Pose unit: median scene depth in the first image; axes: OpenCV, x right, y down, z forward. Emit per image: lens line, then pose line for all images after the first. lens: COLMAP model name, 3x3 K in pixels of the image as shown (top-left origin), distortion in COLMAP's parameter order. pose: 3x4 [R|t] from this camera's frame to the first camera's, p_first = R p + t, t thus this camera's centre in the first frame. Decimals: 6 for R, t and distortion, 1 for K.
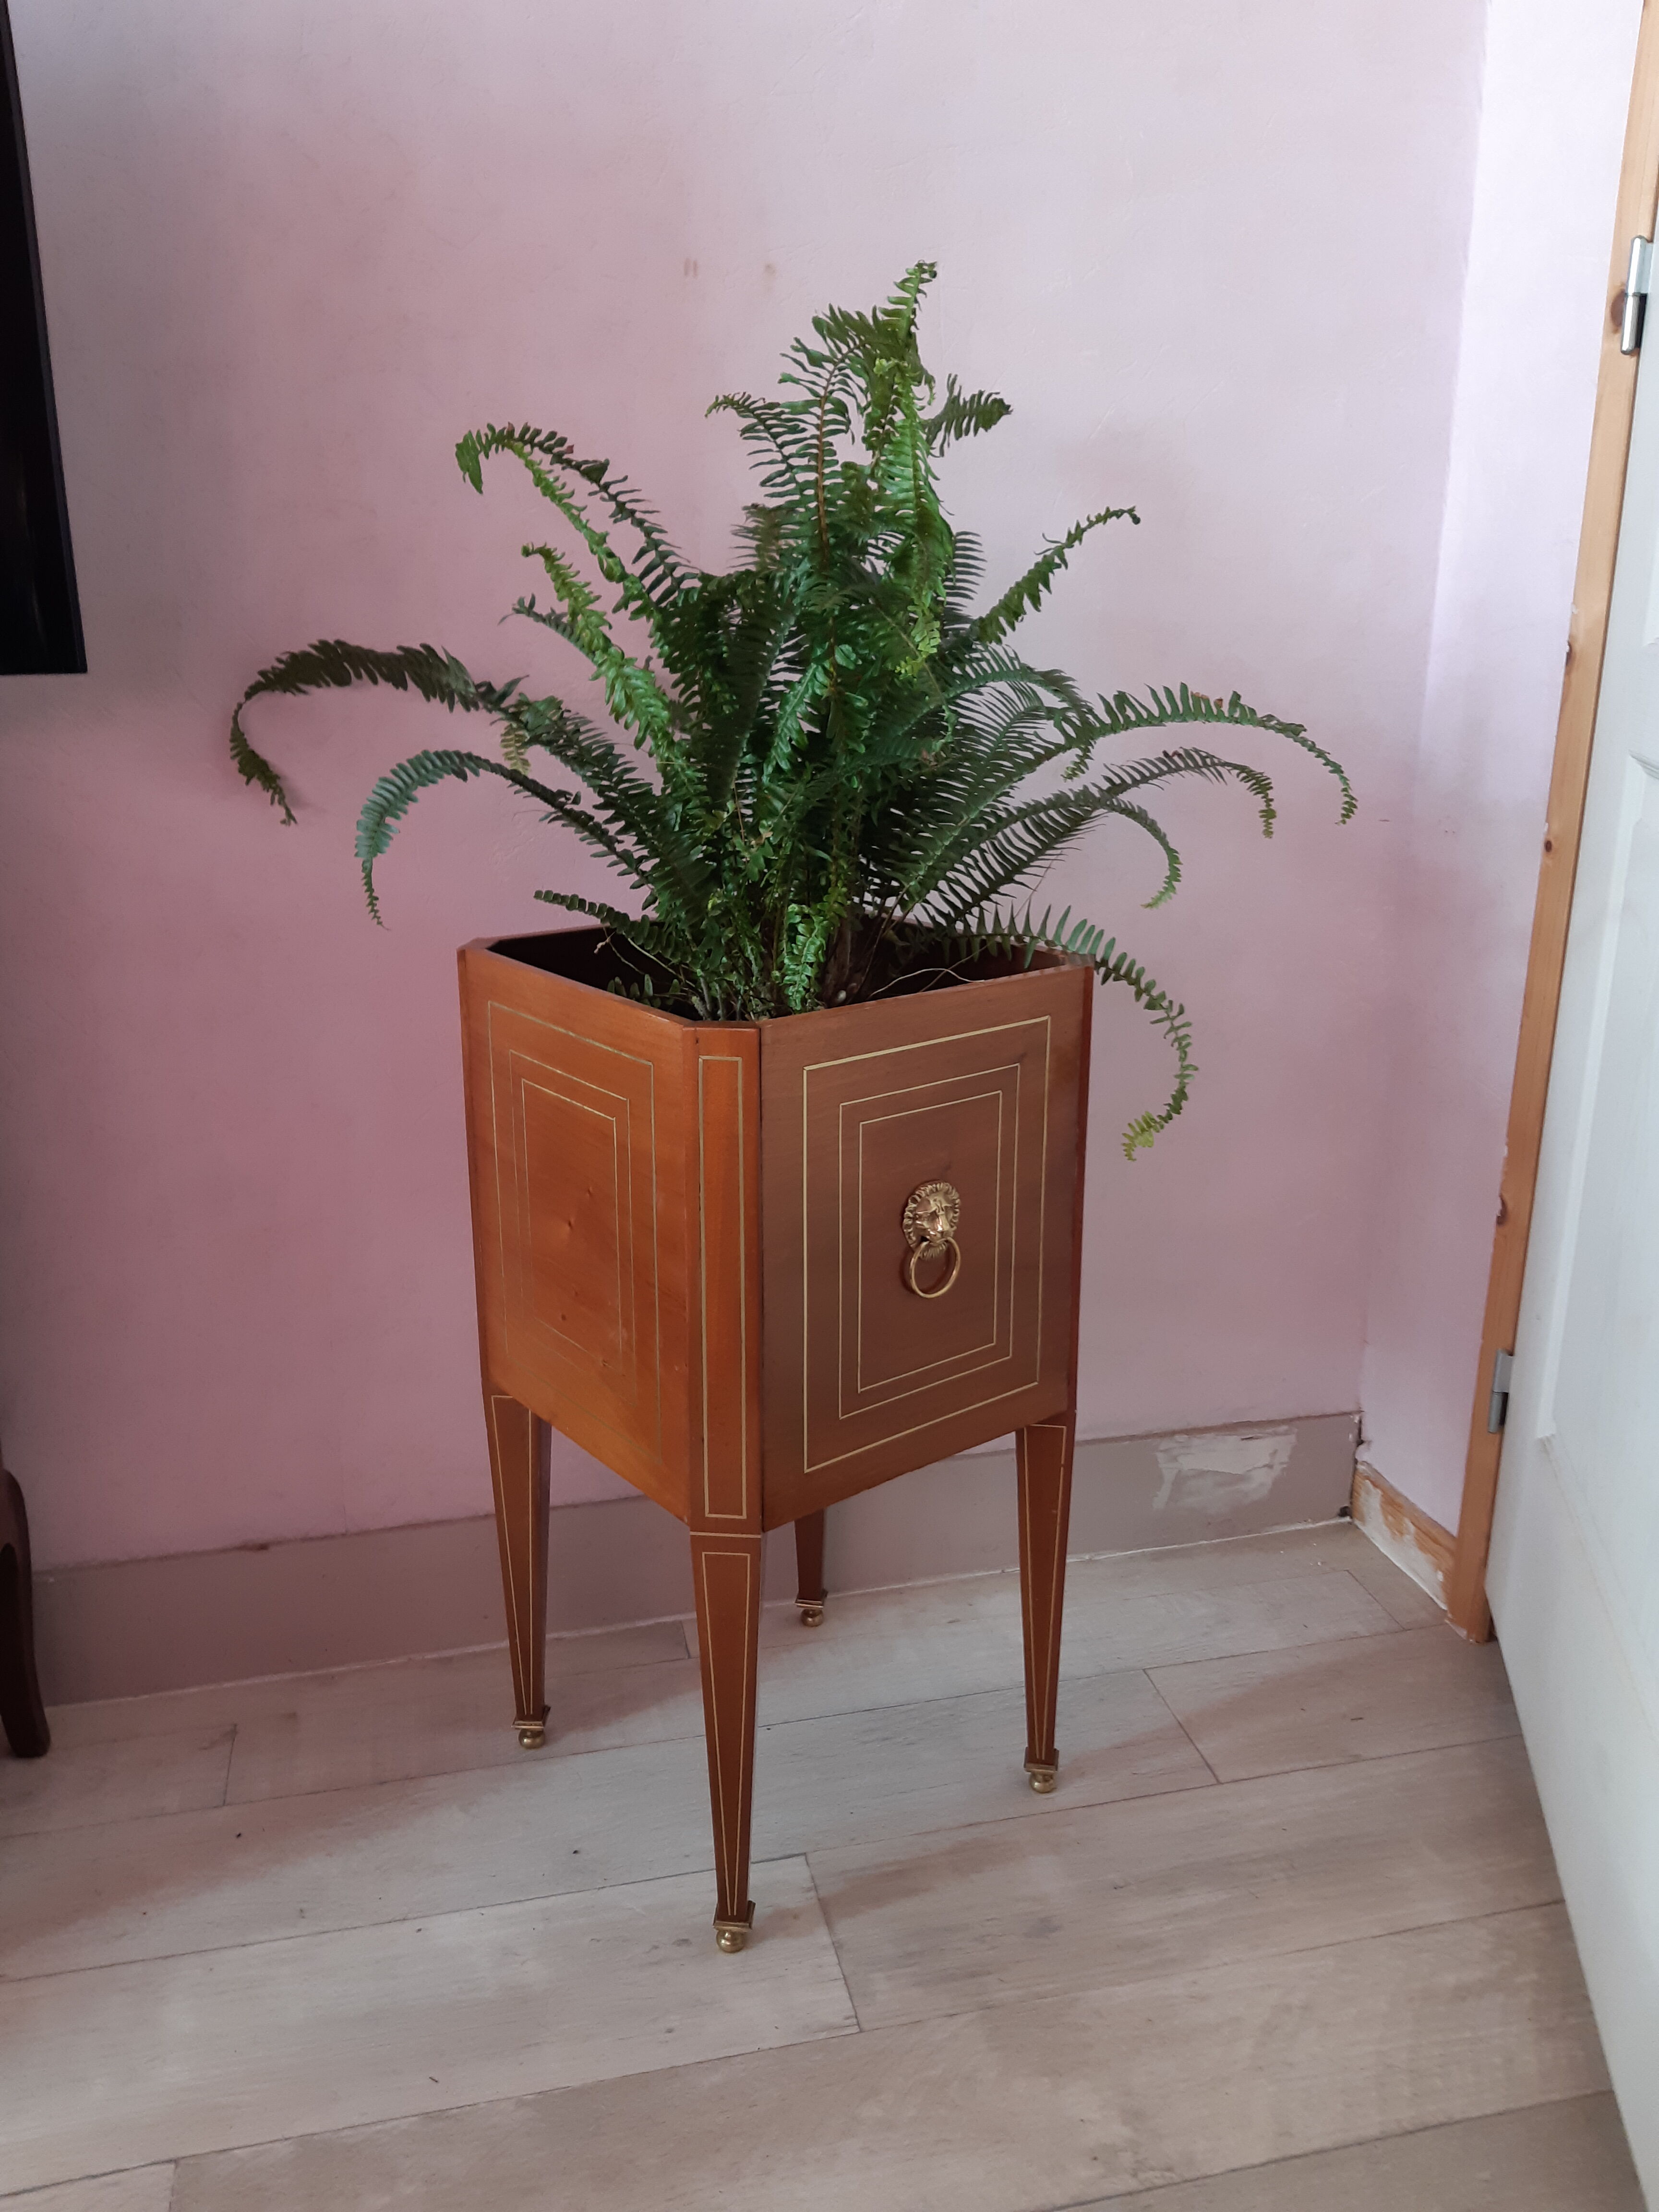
lens RADIAL K [[1724.2, 0, 825.4], [0, 1724.2, 1086.3], [0, 0, 1]] dist [0.040730, -0.089530]
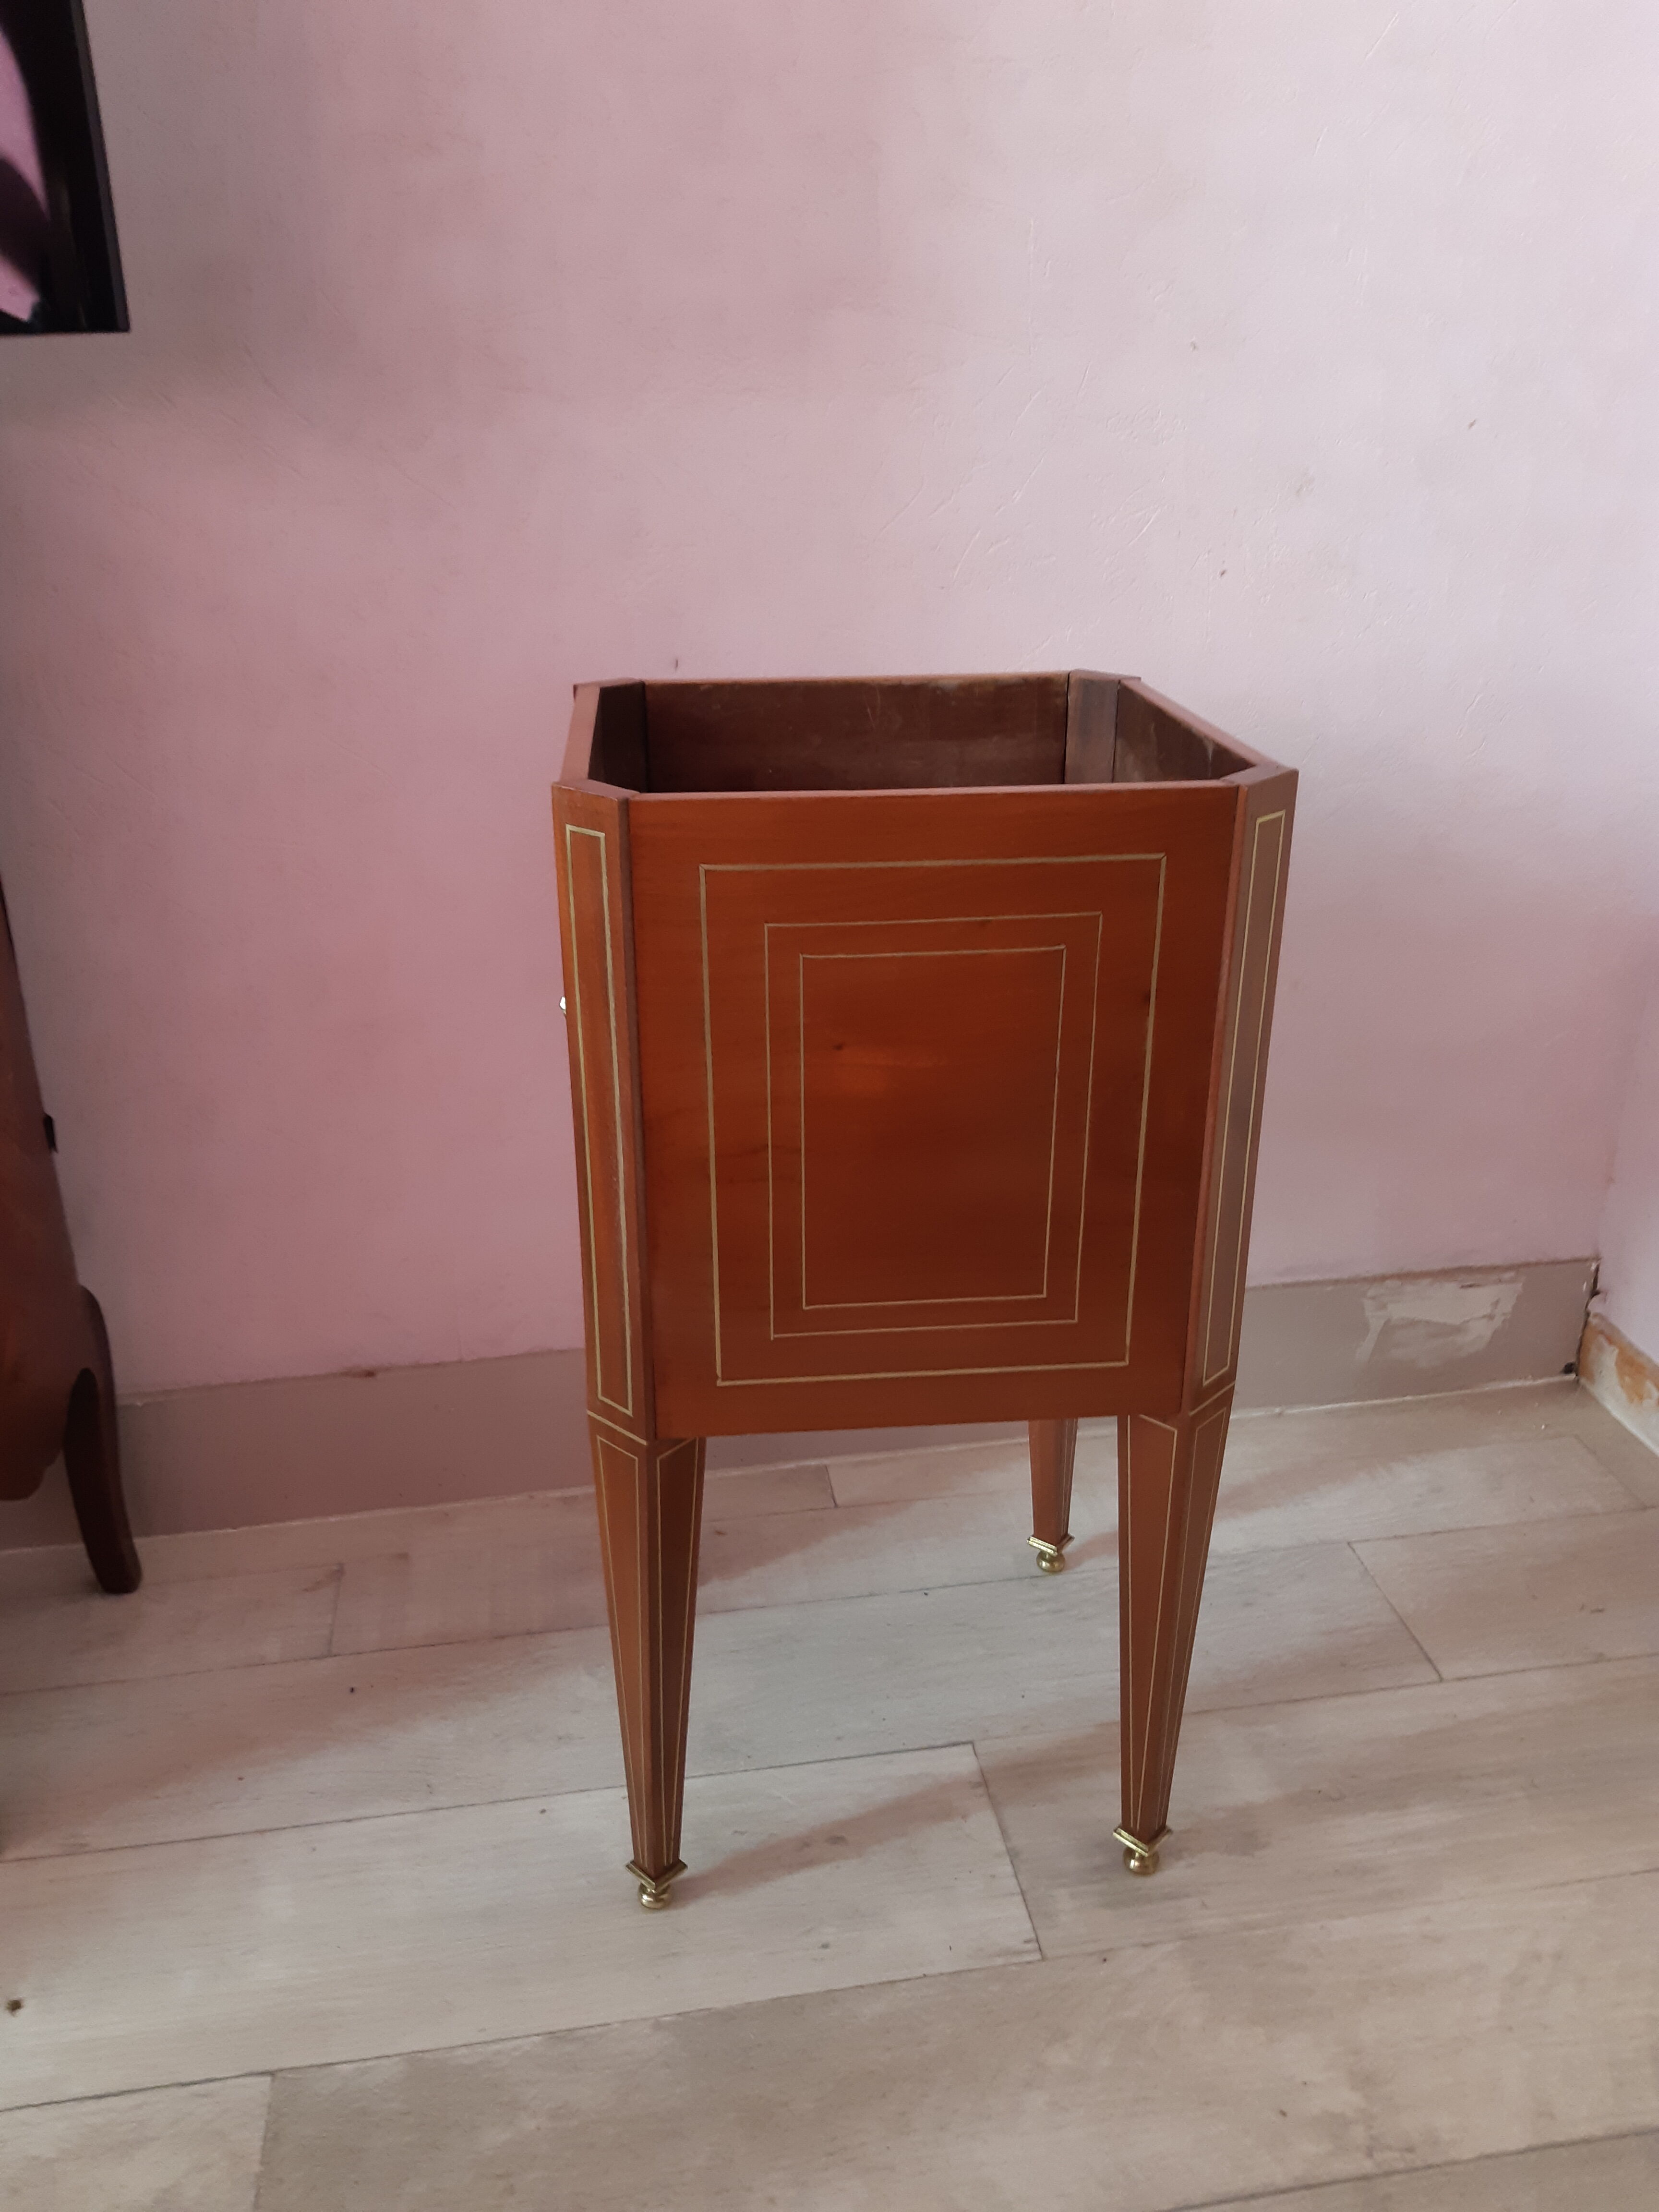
lens RADIAL K [[1724.2, 0, 834.9], [0, 1724.2, 1083.7], [0, 0, 1]] dist [0.040730, -0.089530]
pose [[0.998122, 0.026346, -0.055295, -0.043637], [-0.019727, 0.992936, 0.117001, 0.006042], [0.057987, -0.115691, 0.991591, 0.162525]]
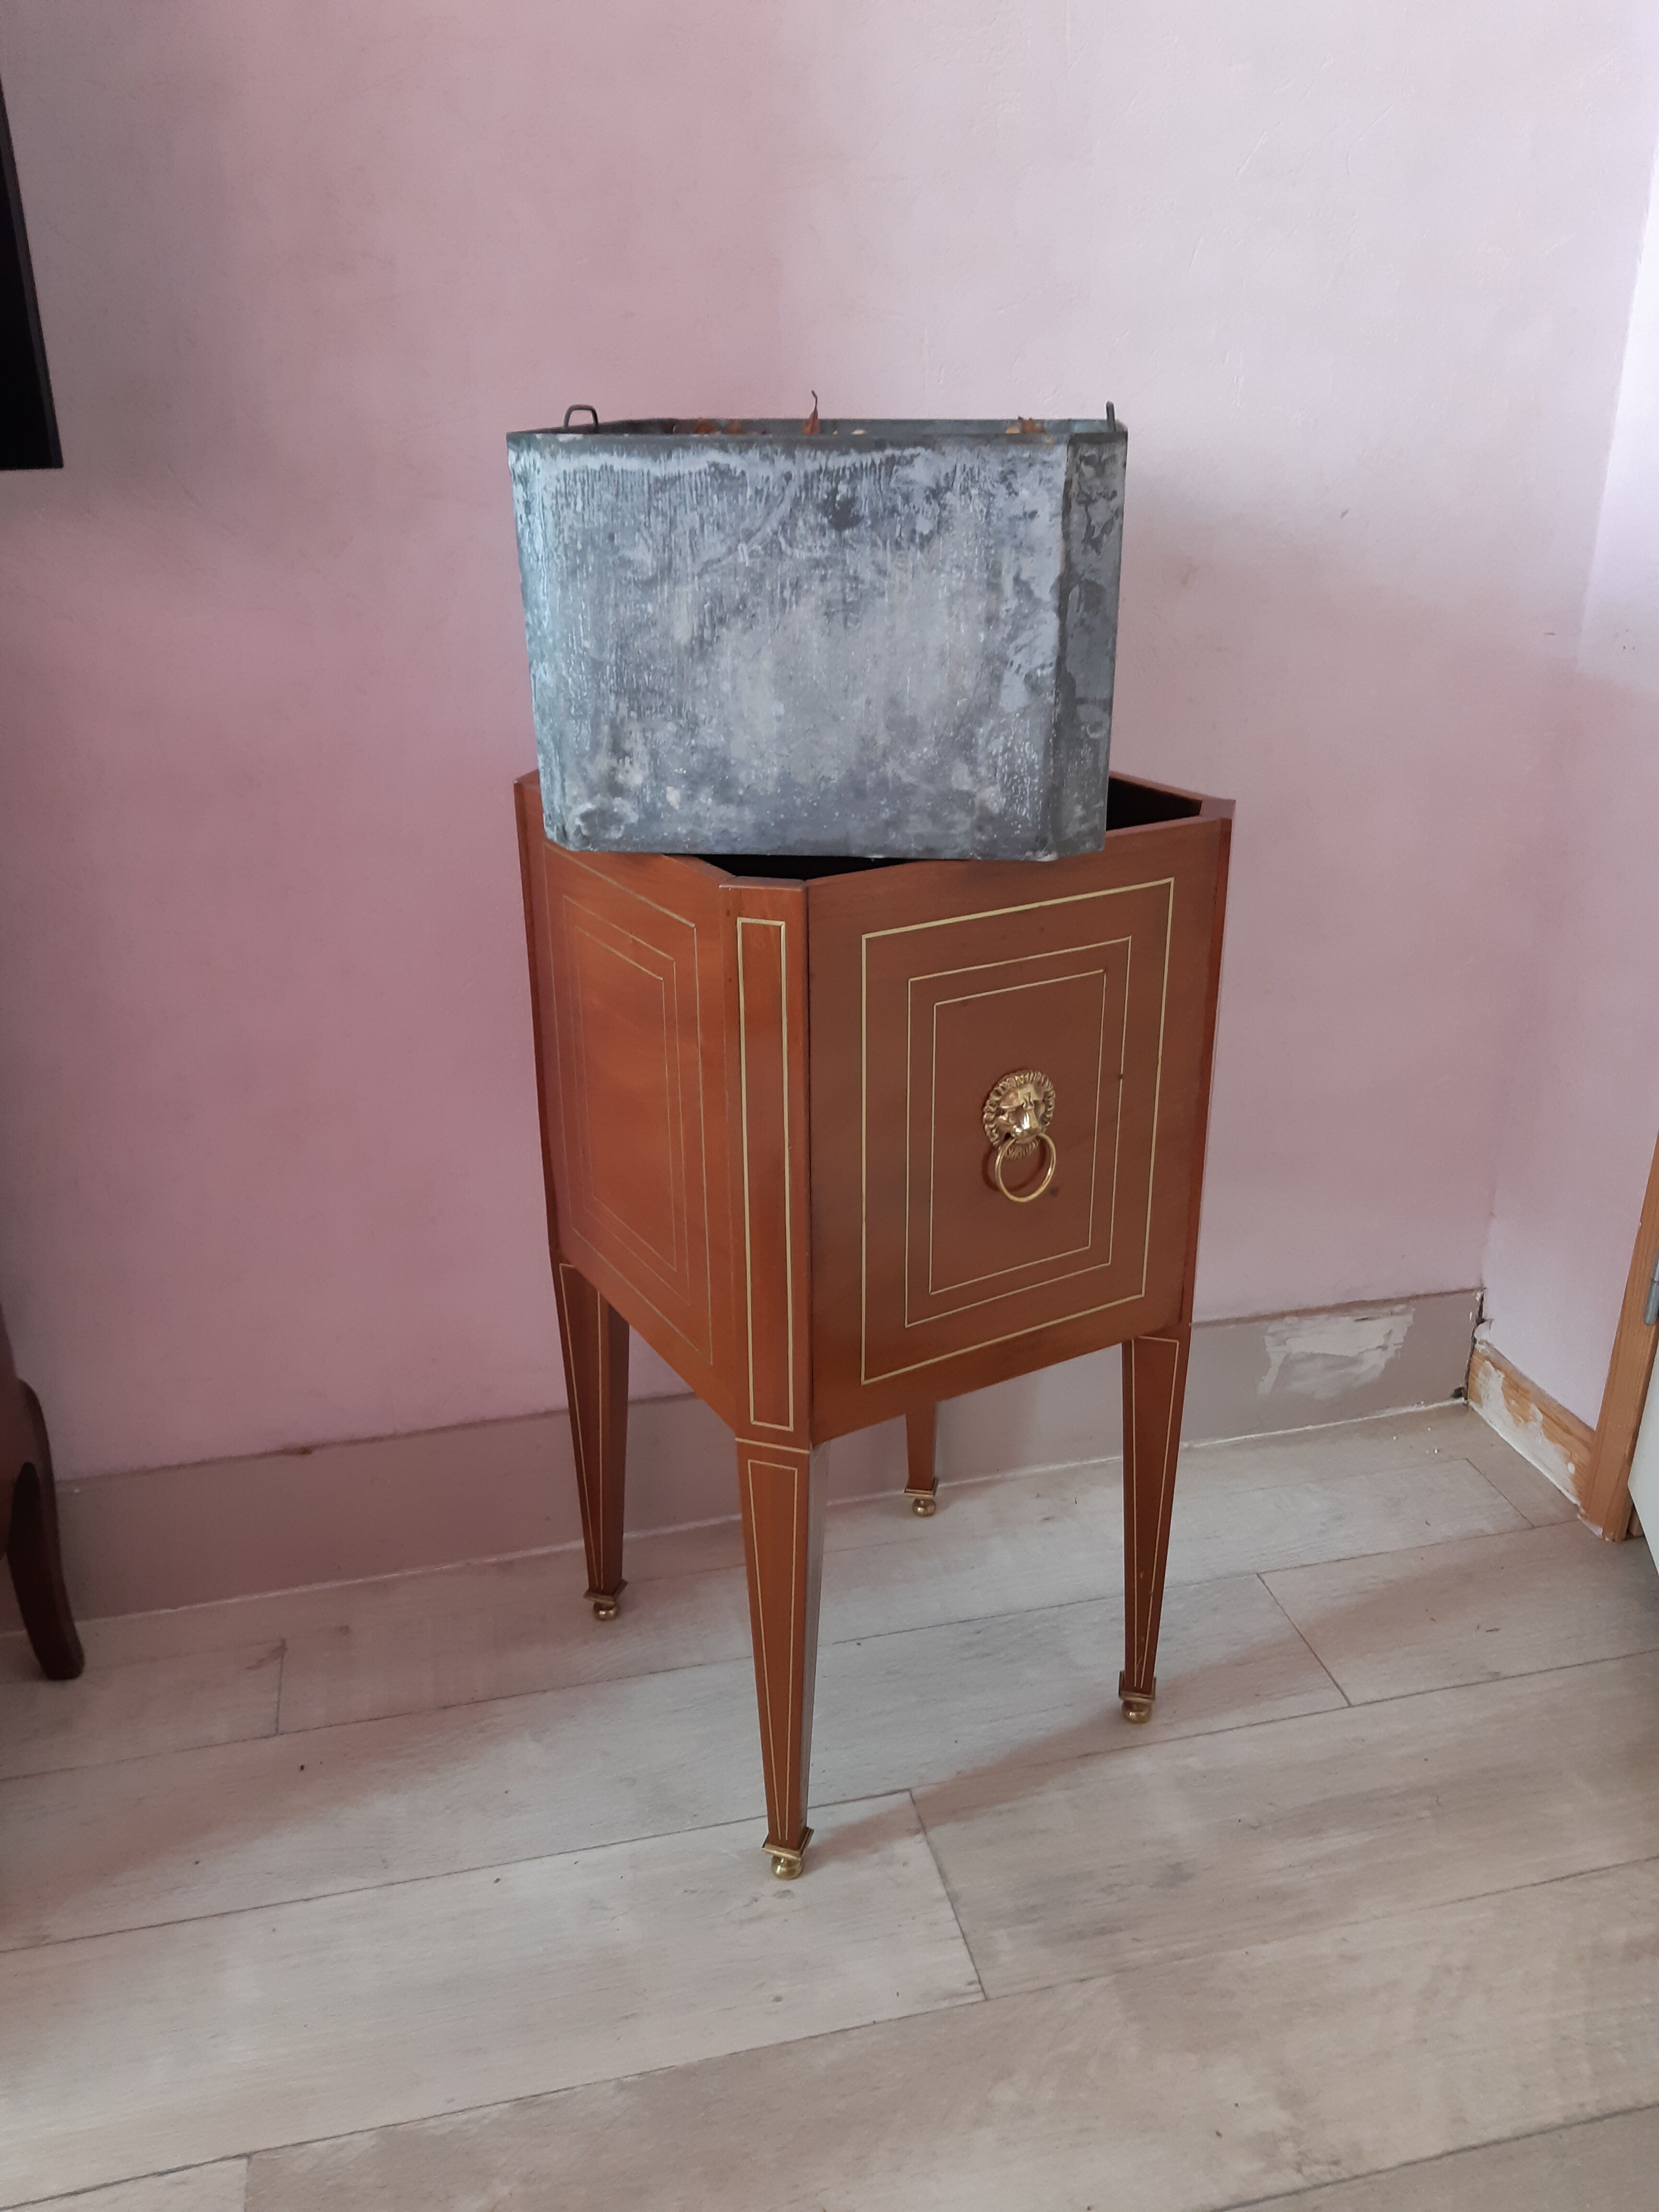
lens RADIAL K [[1724.2, 0, 829.7], [0, 1724.2, 1082.0], [0, 0, 1]] dist [0.040730, -0.089530]
pose [[0.999996, -0.002033, 0.001962, -0.057856], [0.001800, 0.993695, 0.112101, -0.036842], [-0.002178, -0.112097, 0.993695, 0.130521]]
